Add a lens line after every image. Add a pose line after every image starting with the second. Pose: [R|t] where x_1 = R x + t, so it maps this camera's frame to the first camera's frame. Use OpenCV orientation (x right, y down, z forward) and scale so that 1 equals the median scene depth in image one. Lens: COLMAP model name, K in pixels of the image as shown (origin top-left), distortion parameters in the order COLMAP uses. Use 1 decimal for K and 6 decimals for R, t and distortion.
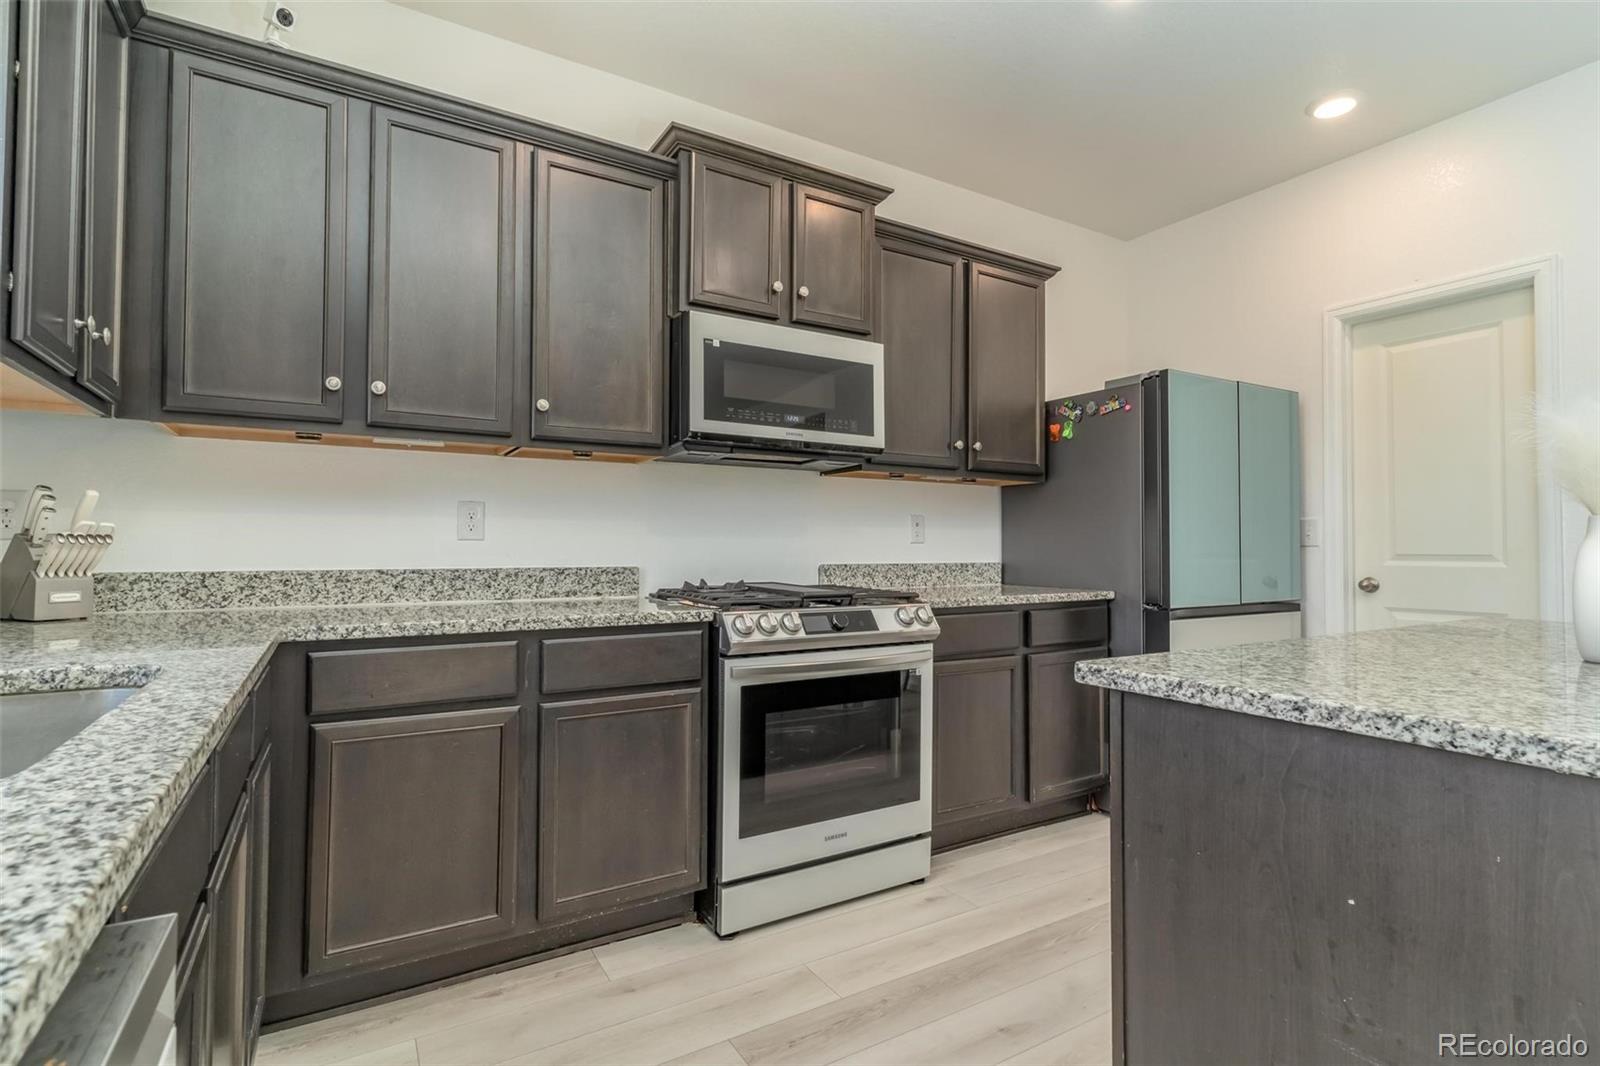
lens RADIAL K [[771.2, 0, 798.0], [0, 771.2, 534.6], [0, 0, 1]] dist [0.002853, 0.000248]
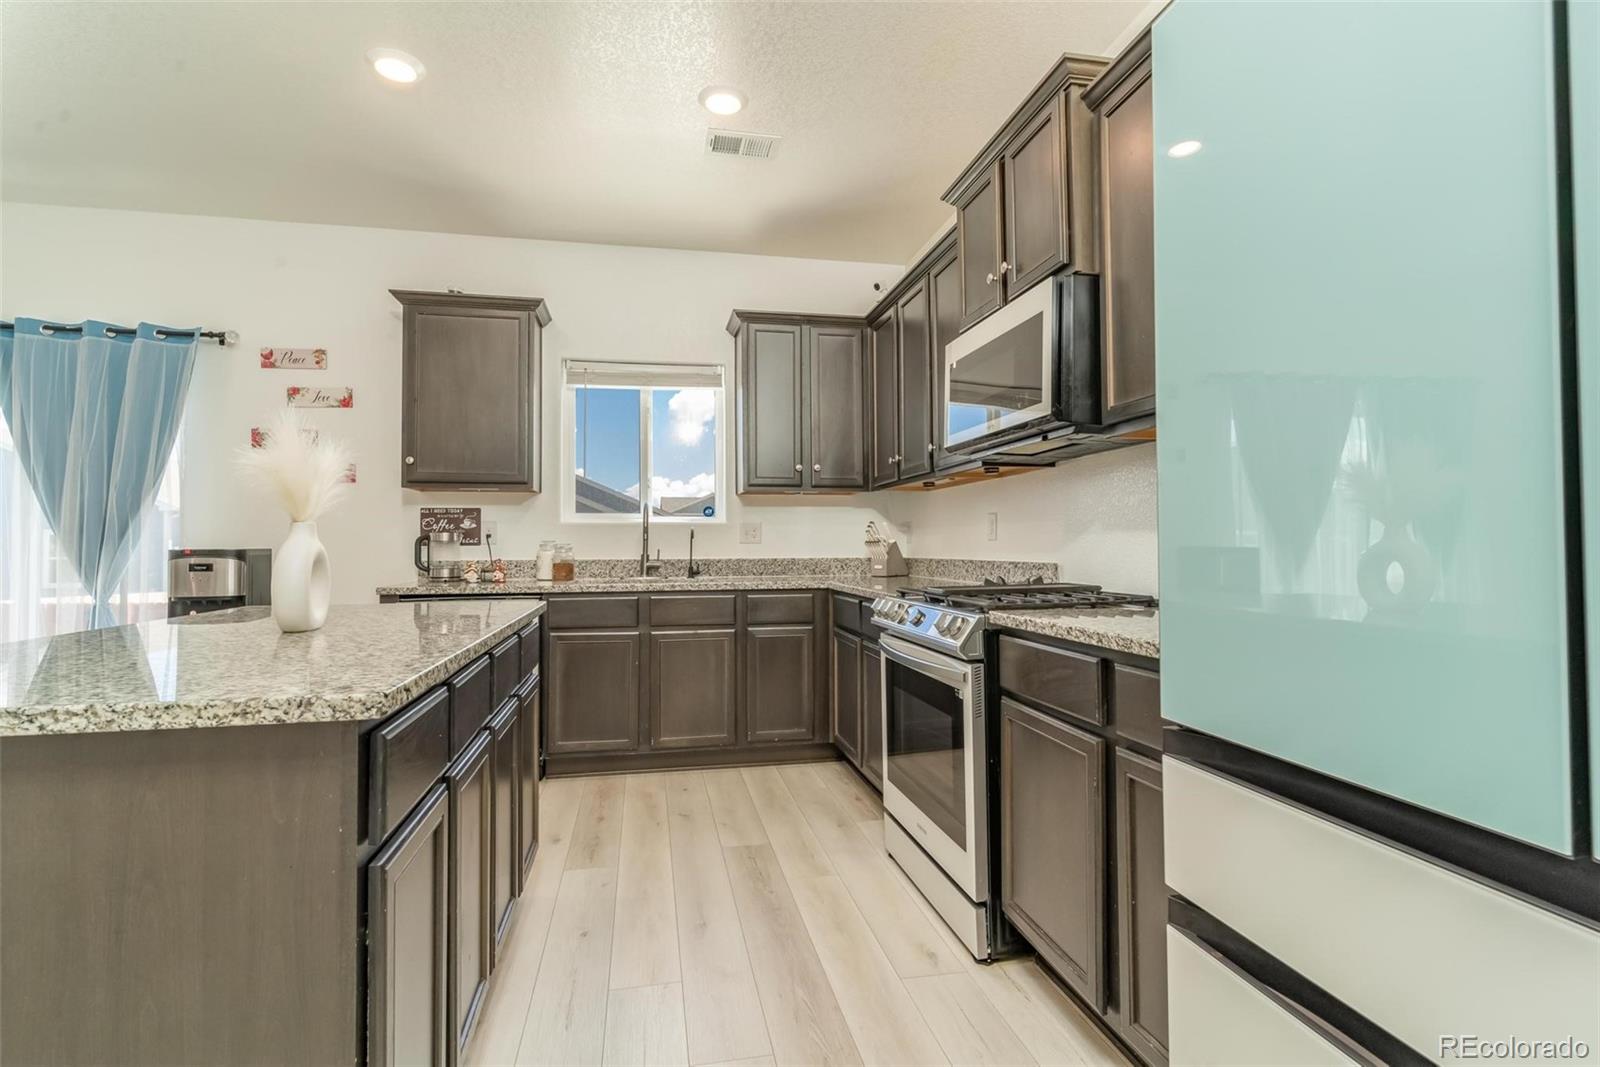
lens RADIAL K [[771.2, 0, 801.5], [0, 771.2, 529.9], [0, 0, 1]] dist [0.002853, 0.000248]
pose [[-0.343944, -0.027428, -0.938590, 0.977669], [0.016412, 0.999245, -0.035214, 0.029232], [0.938847, -0.027516, -0.343234, 1.106953]]
